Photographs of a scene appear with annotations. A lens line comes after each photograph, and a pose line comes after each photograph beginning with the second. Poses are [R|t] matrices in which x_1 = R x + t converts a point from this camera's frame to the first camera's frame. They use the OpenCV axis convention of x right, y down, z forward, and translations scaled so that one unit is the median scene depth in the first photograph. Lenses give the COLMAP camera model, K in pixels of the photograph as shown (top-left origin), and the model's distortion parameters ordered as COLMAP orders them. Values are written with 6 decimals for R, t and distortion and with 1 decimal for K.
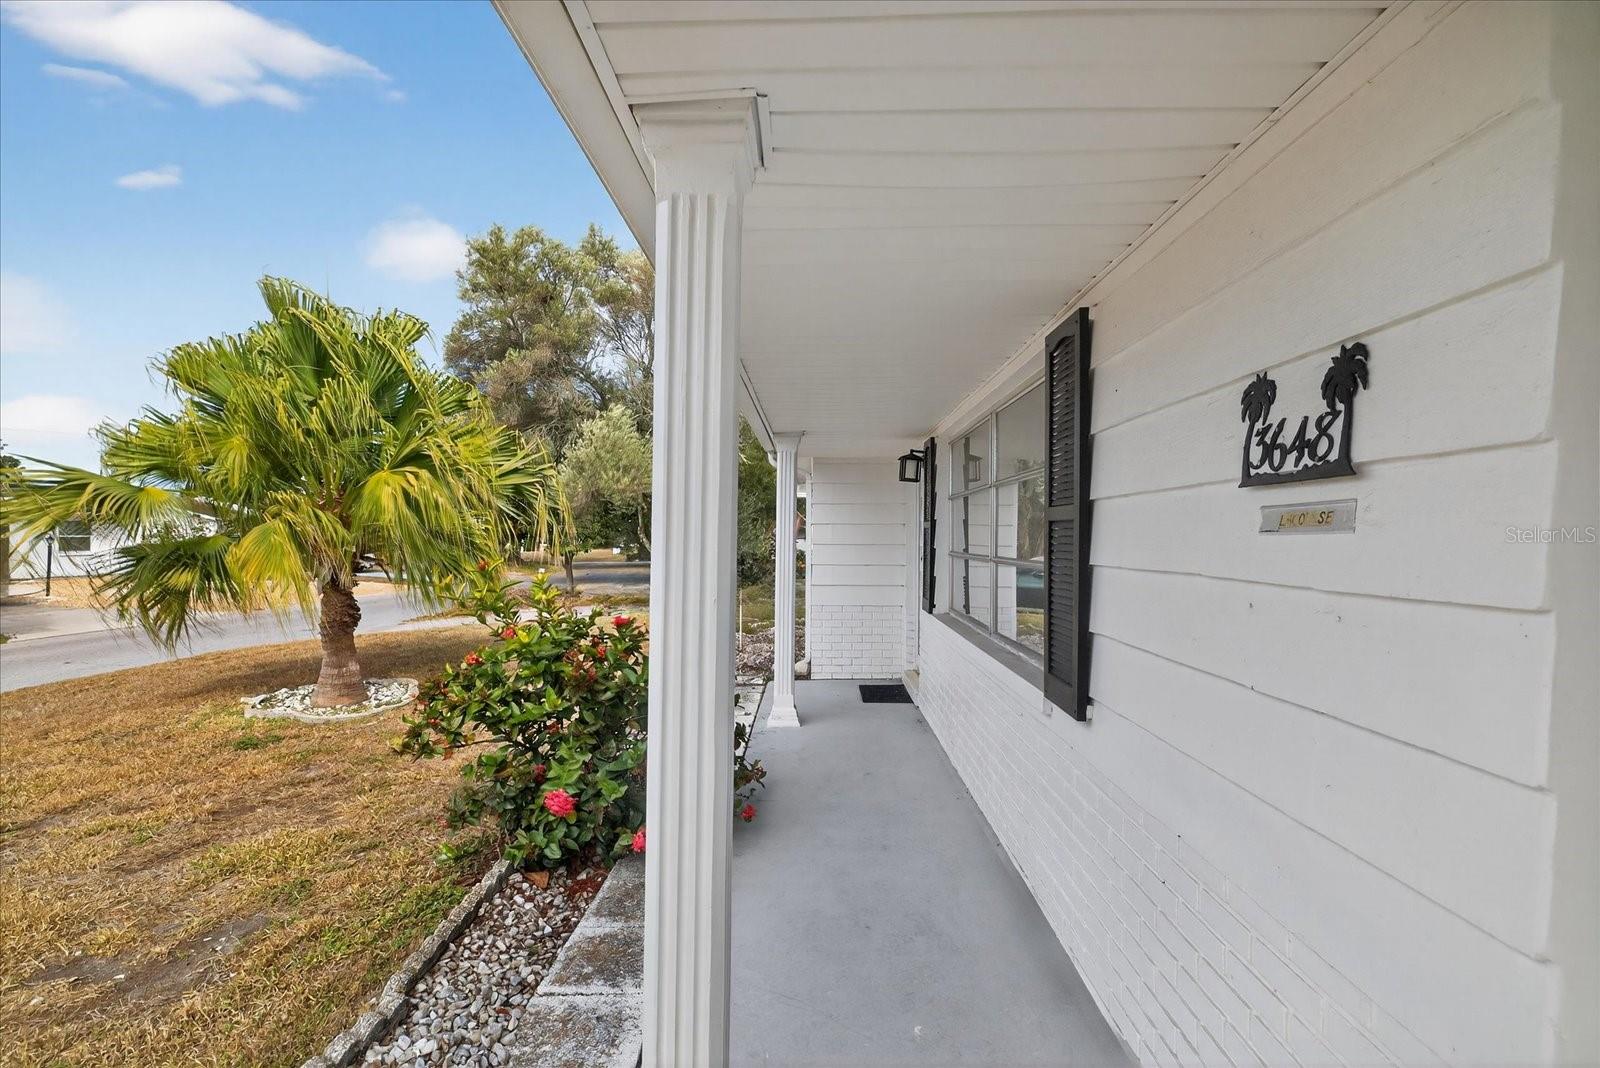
lens RADIAL K [[745.0, 0, 801.9], [0, 745.0, 533.8], [0, 0, 1]] dist [0.004048, 0.000394]
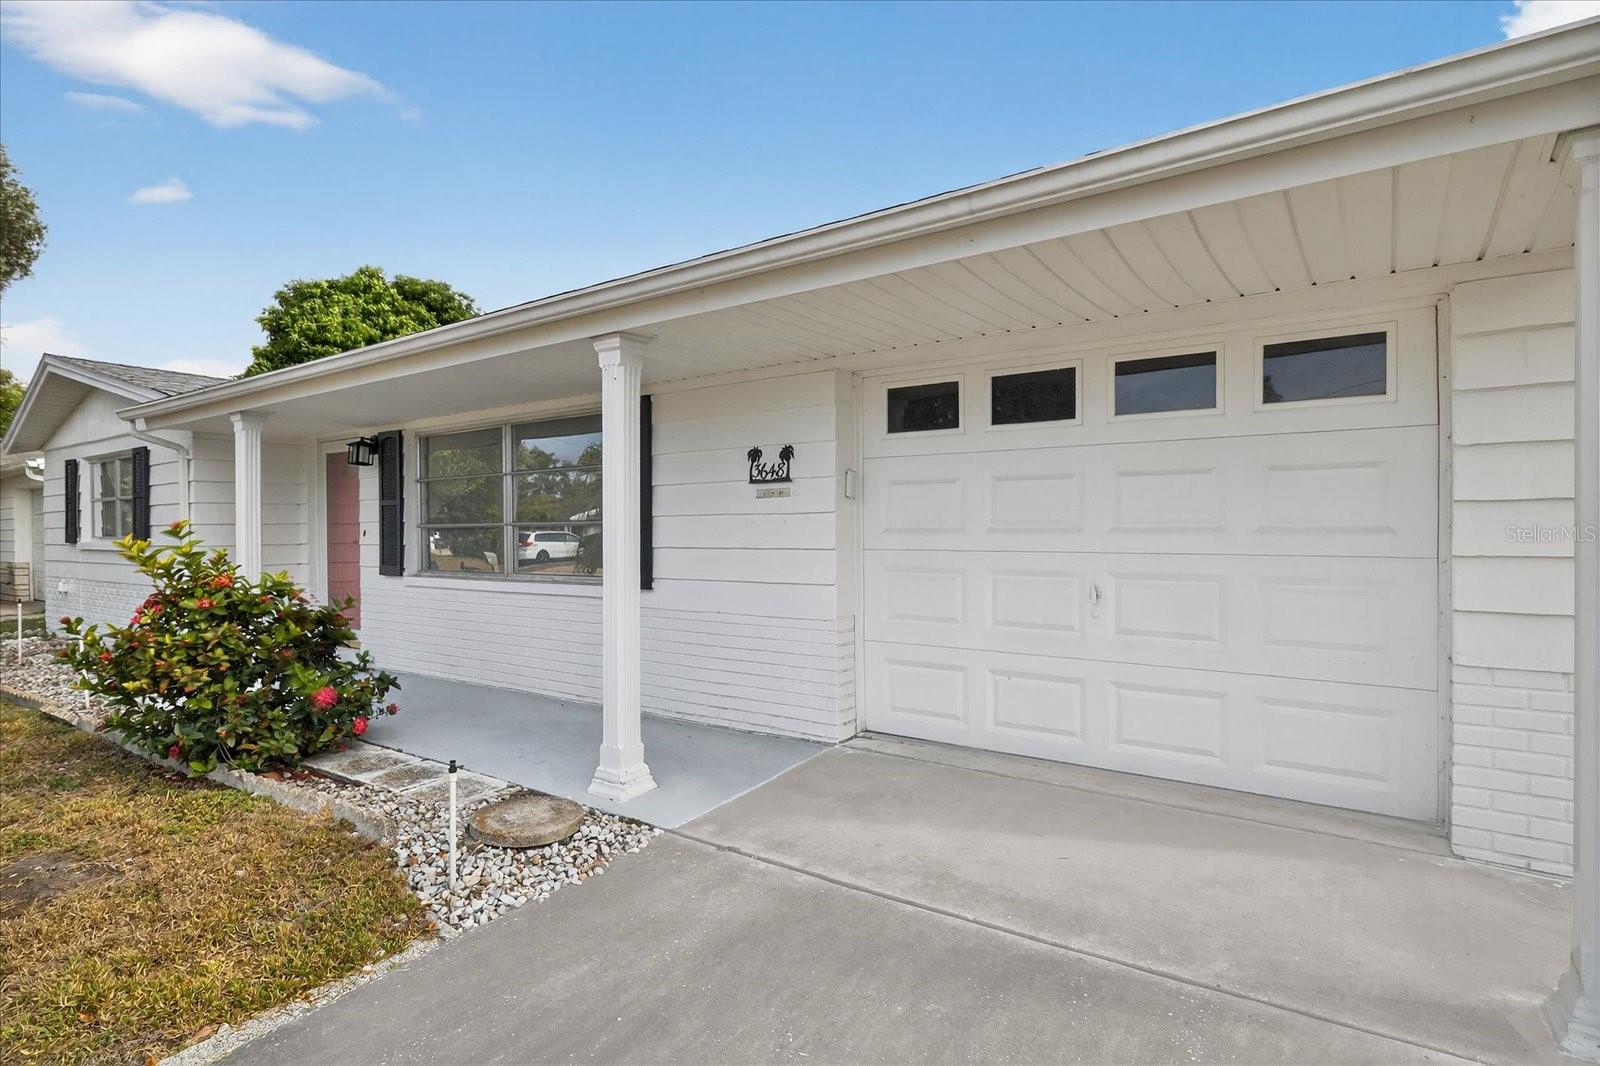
lens RADIAL K [[745.0, 0, 808.9], [0, 745.0, 533.5], [0, 0, 1]] dist [0.004048, 0.000394]
pose [[0.552626, -0.015333, 0.833288, -1.876051], [0.006717, 0.999880, 0.013944, 0.105005], [-0.833402, -0.002108, 0.552663, -0.908584]]
